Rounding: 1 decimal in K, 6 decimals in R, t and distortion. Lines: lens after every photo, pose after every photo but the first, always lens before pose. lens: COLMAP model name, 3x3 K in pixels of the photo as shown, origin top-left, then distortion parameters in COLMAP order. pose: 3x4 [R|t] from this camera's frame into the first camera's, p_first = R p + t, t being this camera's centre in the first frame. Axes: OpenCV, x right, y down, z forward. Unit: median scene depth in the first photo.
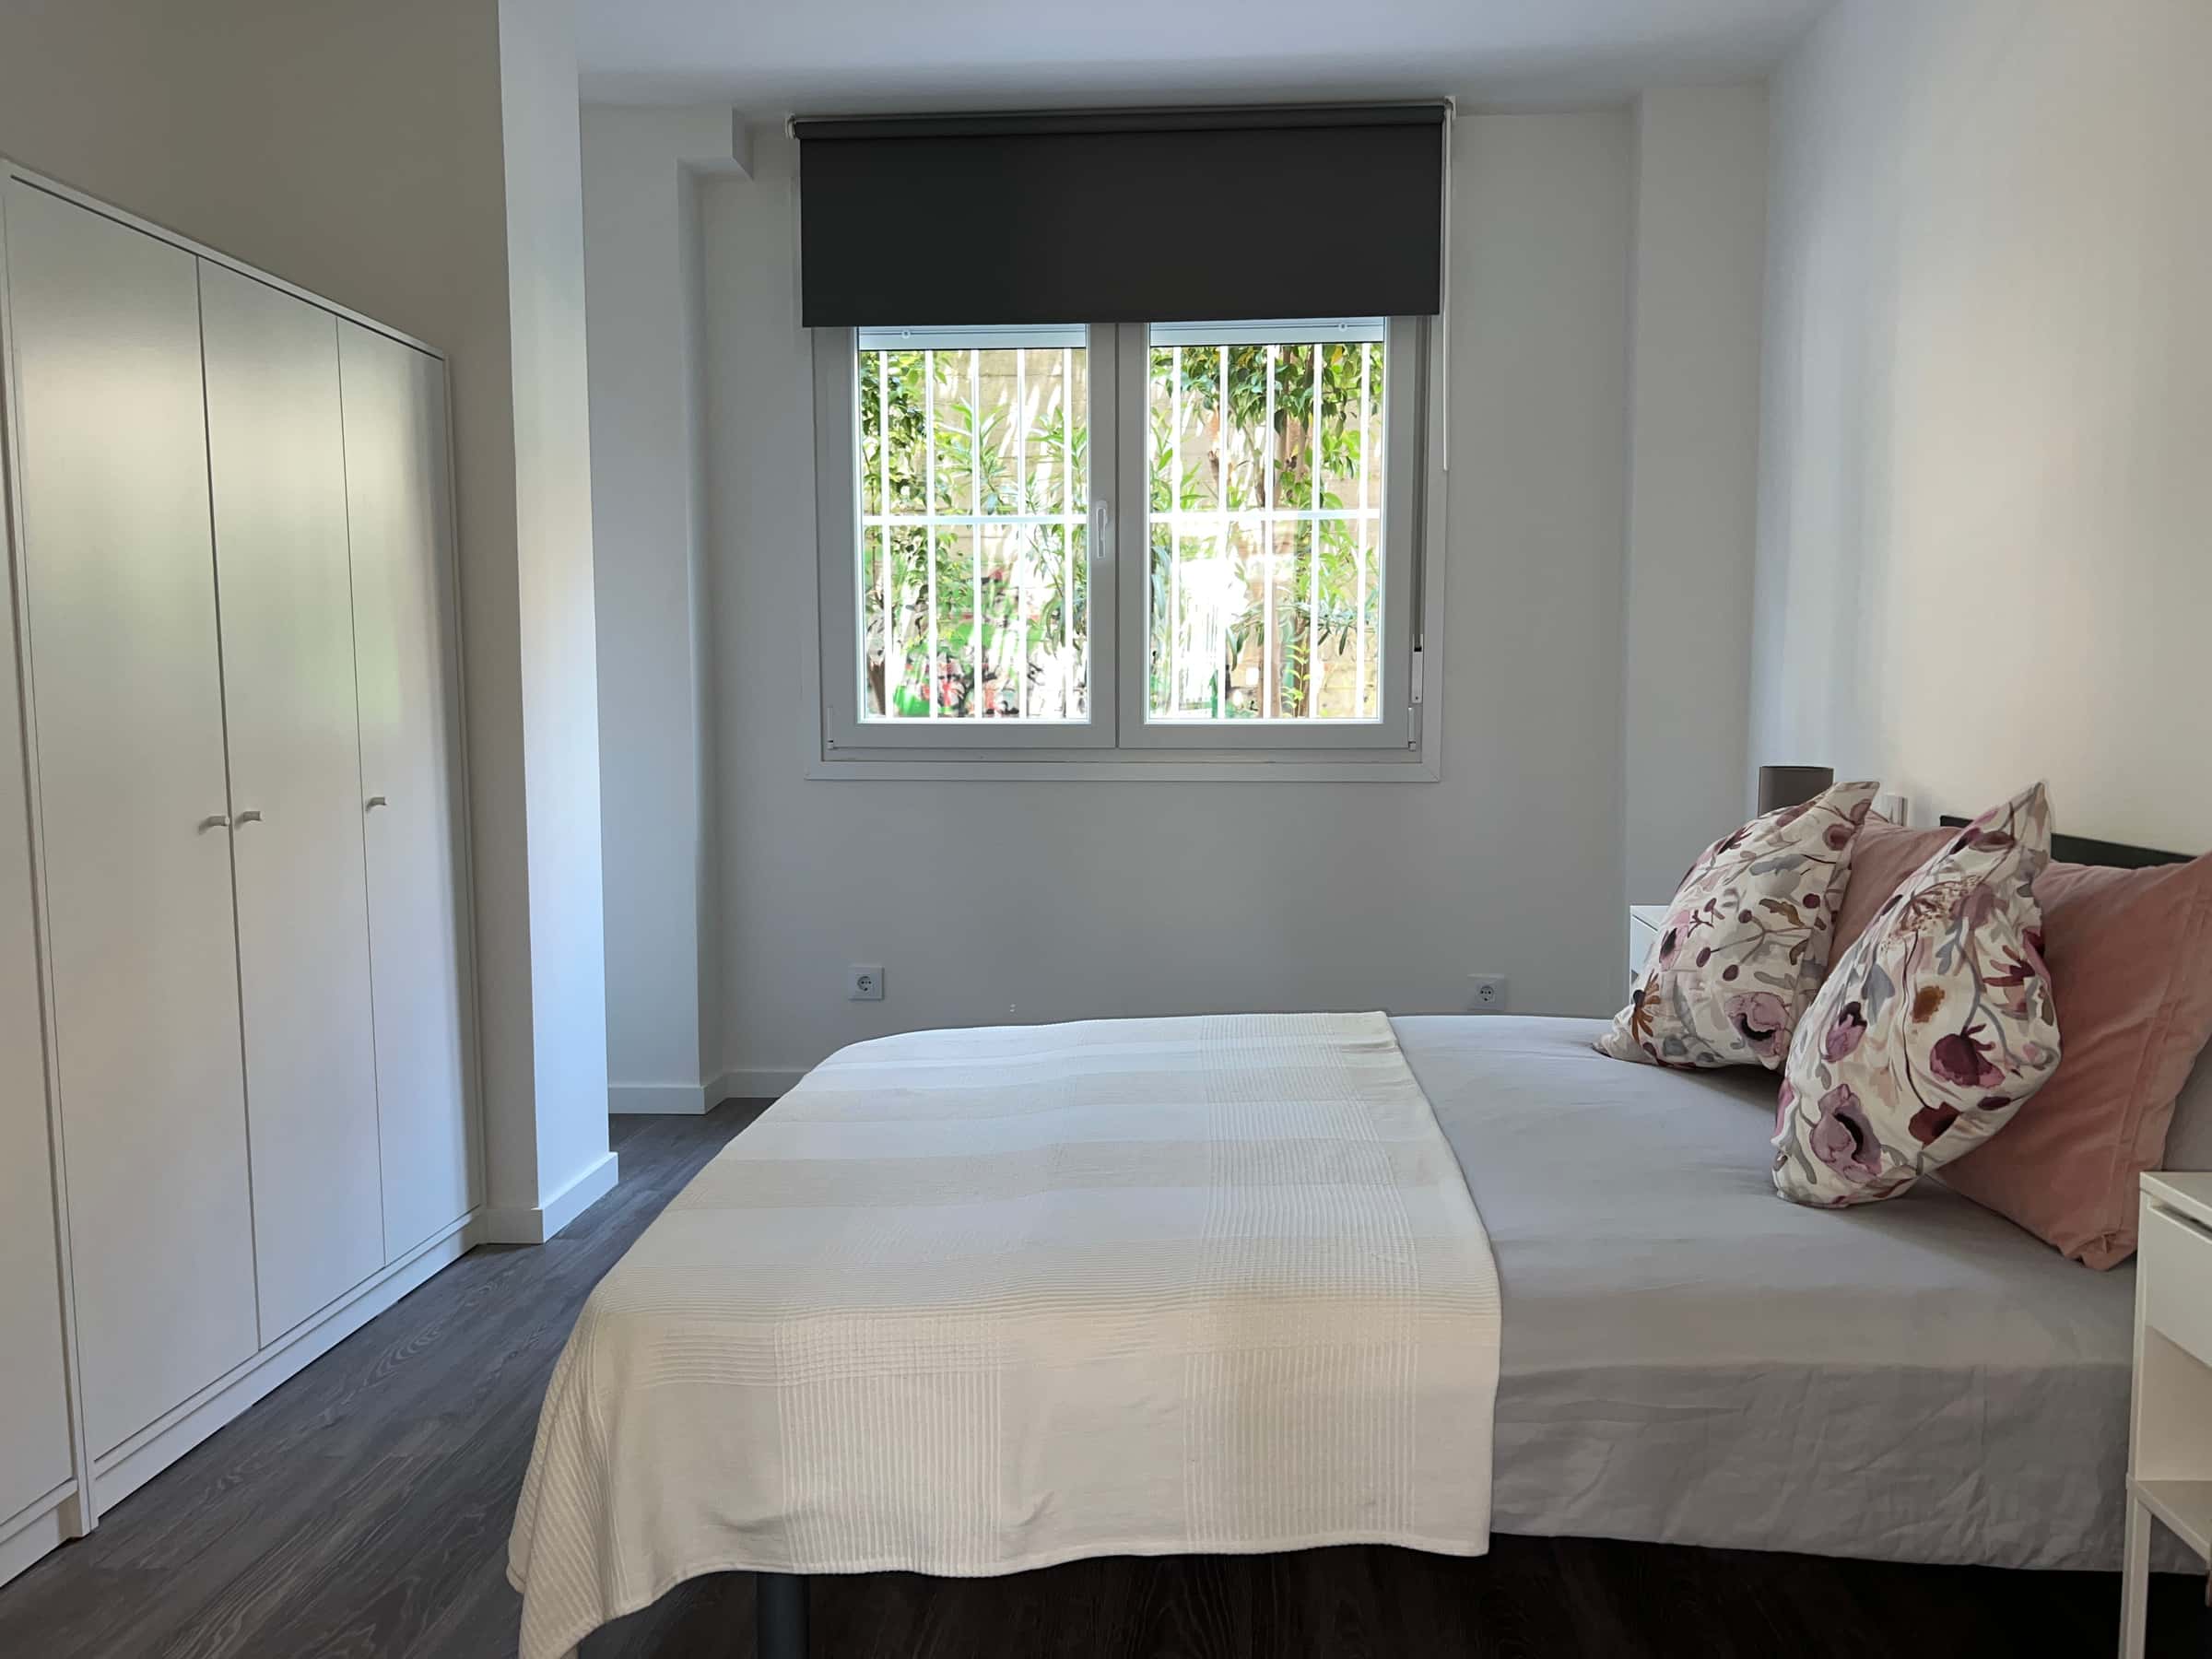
lens RADIAL K [[1673.2, 0, 1106.0], [0, 1673.2, 829.5], [0, 0, 1]] dist [0.002350, 0.000938]
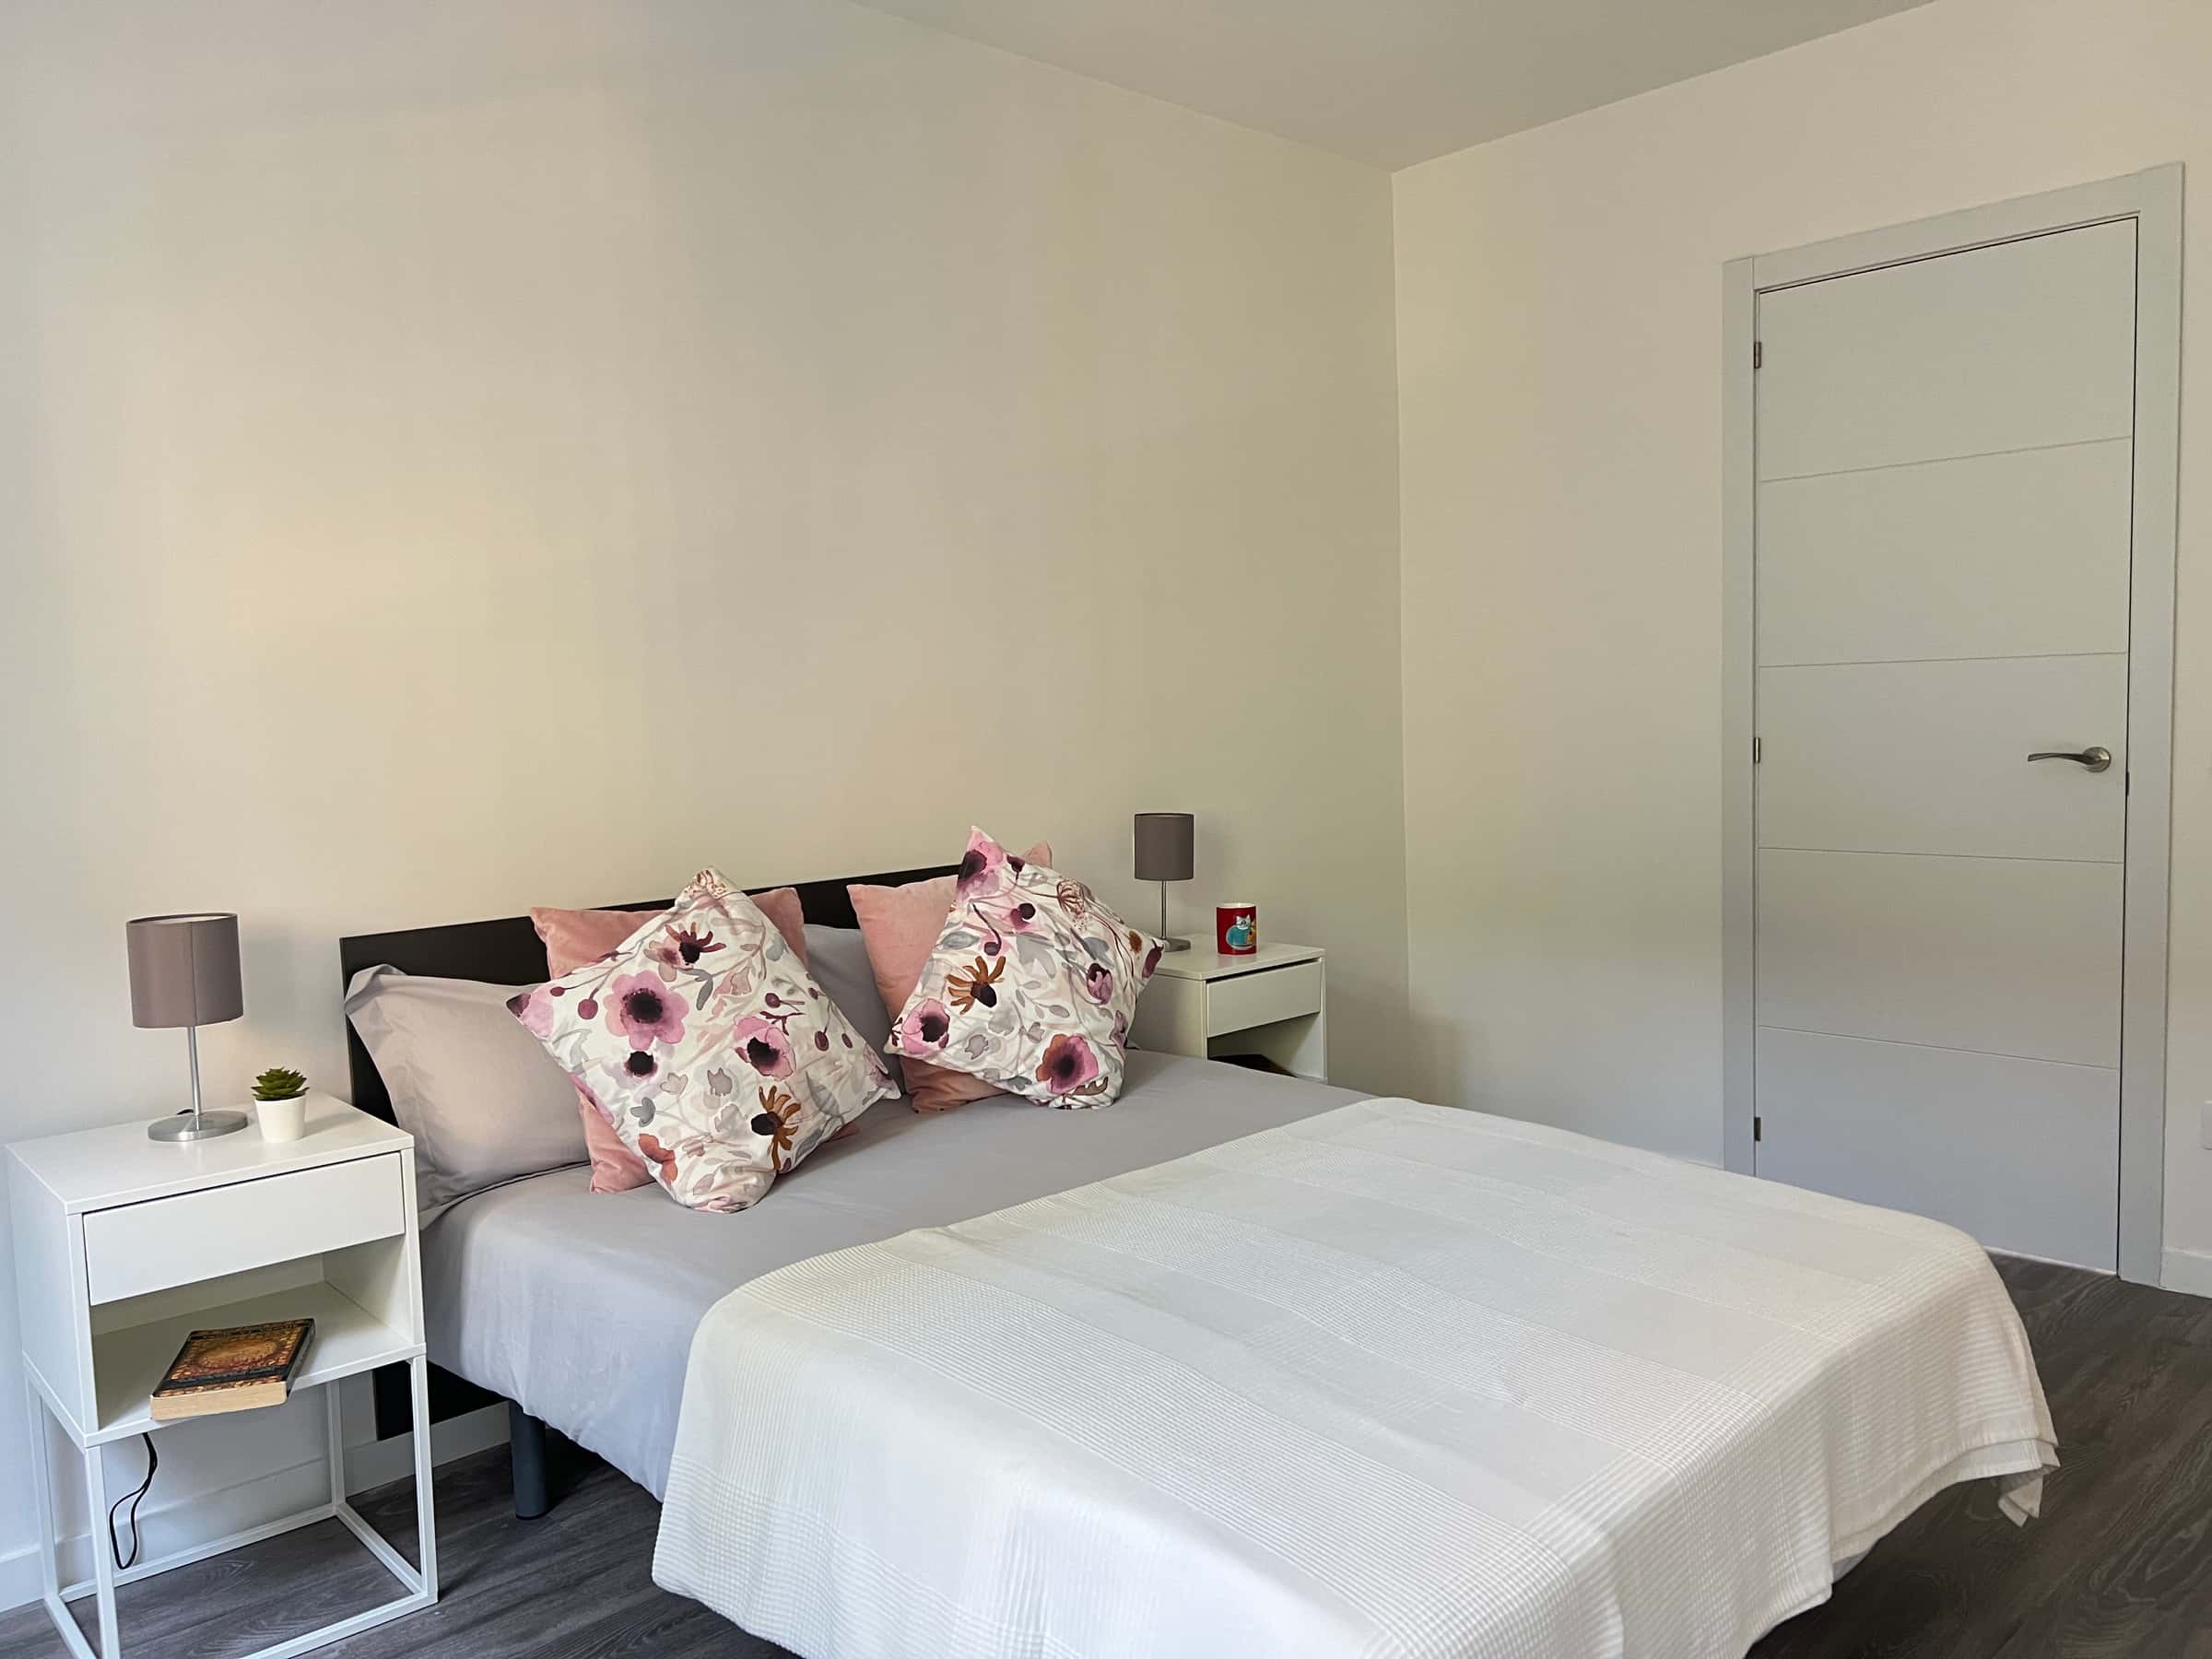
lens RADIAL K [[1673.2, 0, 1106.0], [0, 1673.2, 829.5], [0, 0, 1]] dist [0.002350, 0.000938]
pose [[-0.725511, -0.028557, 0.687617, -0.470216], [0.095286, 0.985348, 0.141459, -0.179689], [-0.681582, 0.168151, -0.712160, 1.586724]]
